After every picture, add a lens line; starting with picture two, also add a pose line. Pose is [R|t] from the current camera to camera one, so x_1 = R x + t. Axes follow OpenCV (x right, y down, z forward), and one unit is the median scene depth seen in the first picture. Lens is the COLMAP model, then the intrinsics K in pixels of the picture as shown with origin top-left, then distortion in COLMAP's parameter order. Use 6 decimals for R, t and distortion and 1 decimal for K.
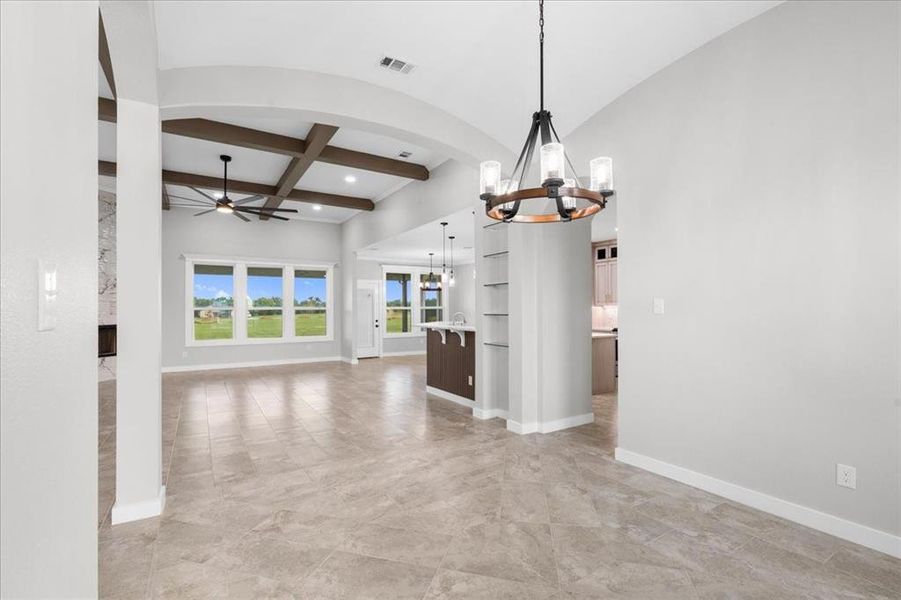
lens RADIAL K [[404.0, 0, 447.4], [0, 404.0, 305.2], [0, 0, 1]] dist [-0.002282, 0.000044]
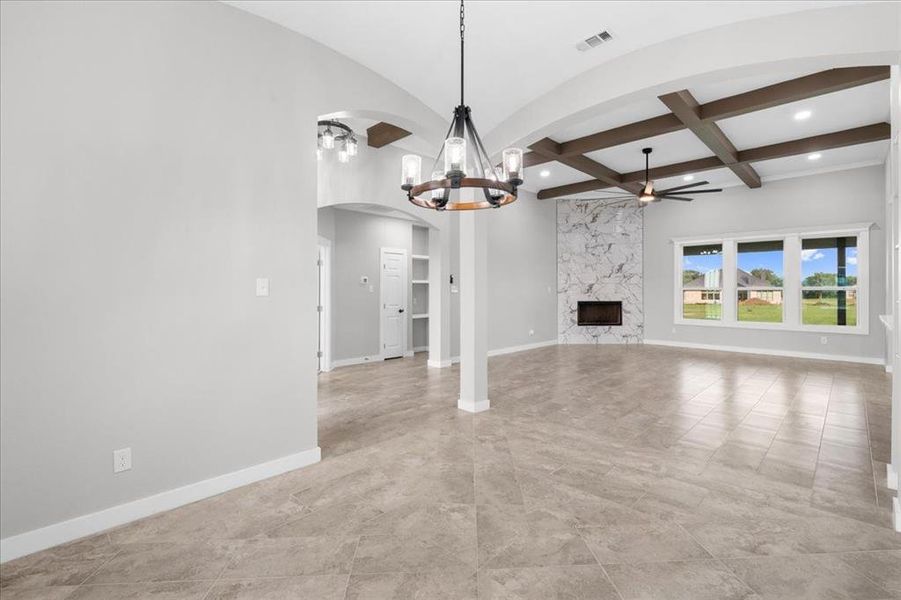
lens RADIAL K [[410.2, 0, 450.2], [0, 410.2, 288.2], [0, 0, 1]] dist [-0.001013, 0.000267]
pose [[0.236370, 0.001022, -0.971663, 0.775966], [0.007913, 0.999964, 0.002976, -0.001678], [0.971631, -0.008392, 0.236354, 0.429050]]
